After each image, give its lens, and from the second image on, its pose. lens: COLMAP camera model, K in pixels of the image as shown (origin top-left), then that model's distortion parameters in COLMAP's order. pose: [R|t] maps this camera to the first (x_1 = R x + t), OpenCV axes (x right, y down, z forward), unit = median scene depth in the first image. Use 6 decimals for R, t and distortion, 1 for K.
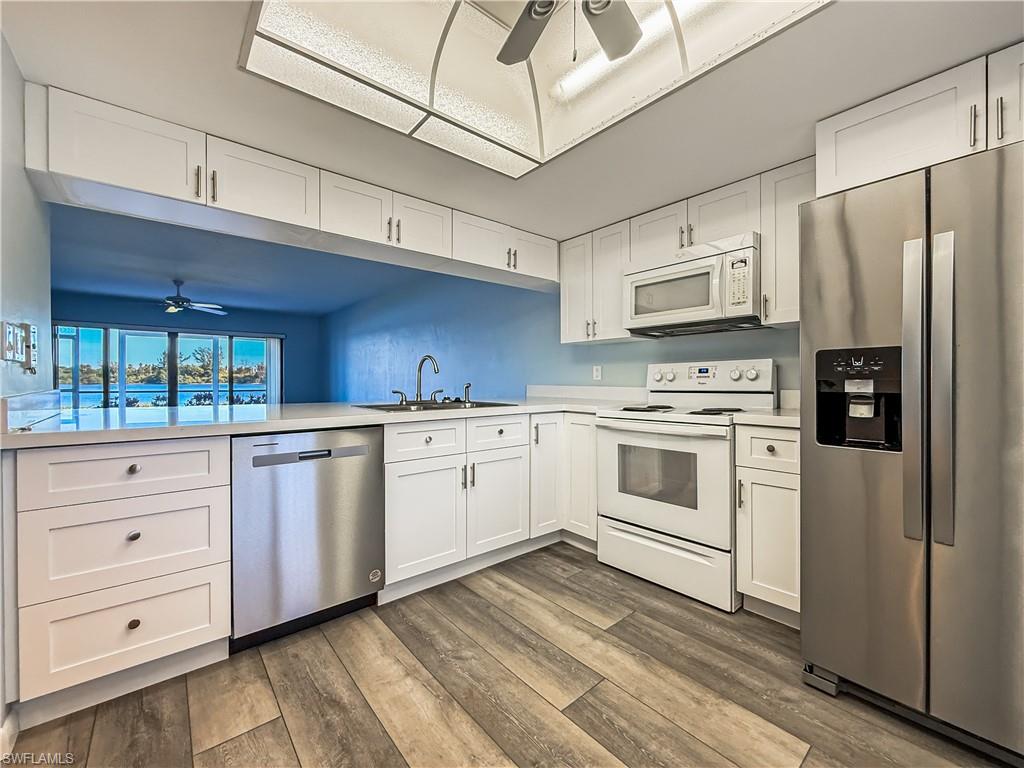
lens RADIAL K [[421.2, 0, 510.0], [0, 421.2, 380.3], [0, 0, 1]] dist [-0.006806, 0.000949]
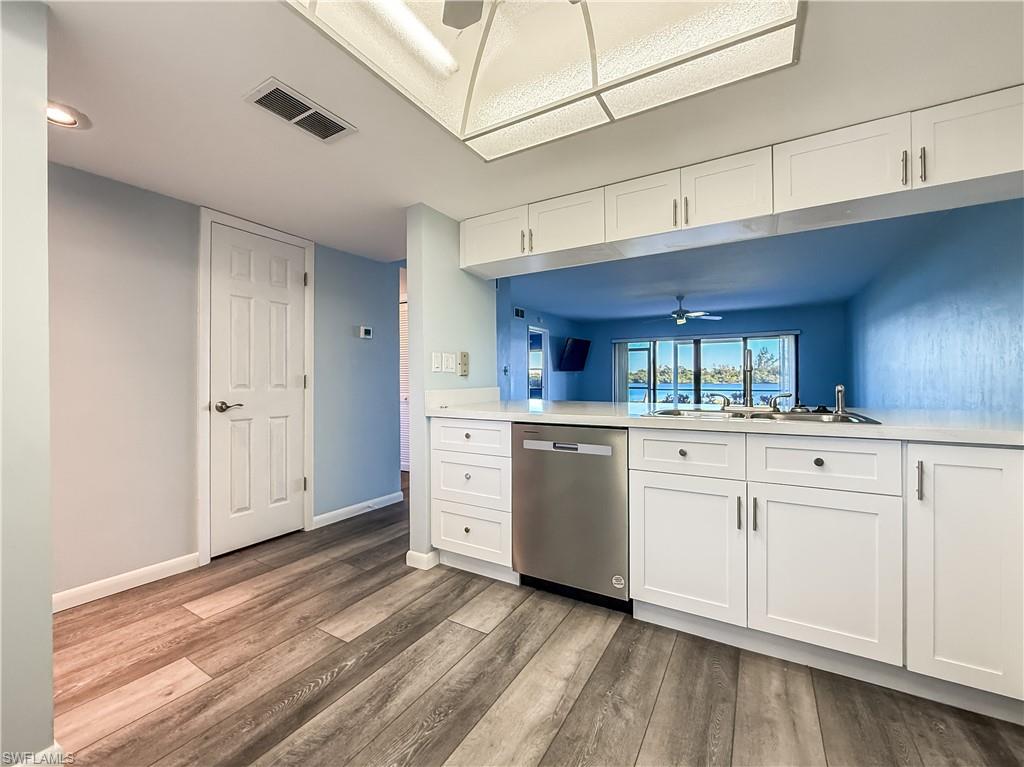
lens RADIAL K [[421.2, 0, 506.2], [0, 421.2, 376.7], [0, 0, 1]] dist [-0.006806, 0.000949]
pose [[0.327189, -0.010605, -0.944899, 0.496962], [0.003860, 0.999944, -0.009886, -0.002331], [0.944951, -0.000413, 0.327212, 0.412931]]
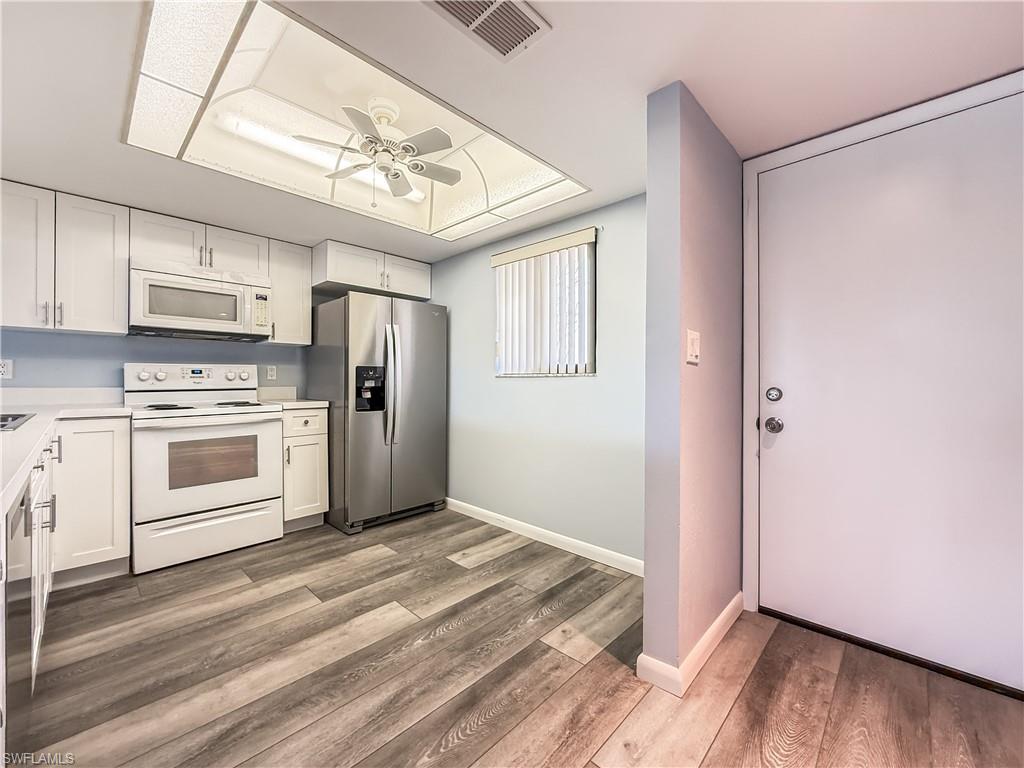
lens RADIAL K [[421.2, 0, 505.5], [0, 421.2, 378.8], [0, 0, 1]] dist [-0.006806, 0.000949]
pose [[-0.096426, 0.005418, 0.995325, -0.965029], [-0.002513, 0.999981, -0.005687, 0.000660], [-0.995337, -0.003050, -0.096411, 0.338009]]
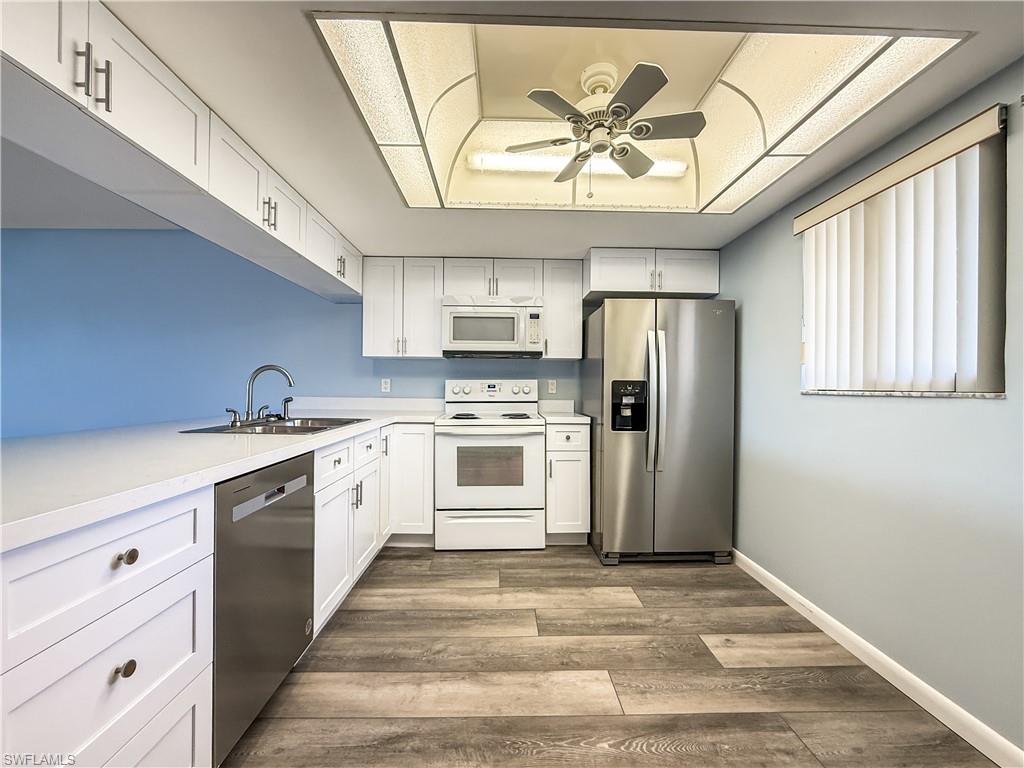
lens RADIAL K [[421.2, 0, 510.2], [0, 421.2, 385.9], [0, 0, 1]] dist [-0.006806, 0.000949]
pose [[0.625261, 0.009209, 0.780361, -0.700019], [-0.008716, 0.999950, -0.004817, -0.024128], [-0.780367, -0.003790, 0.625311, 0.137542]]
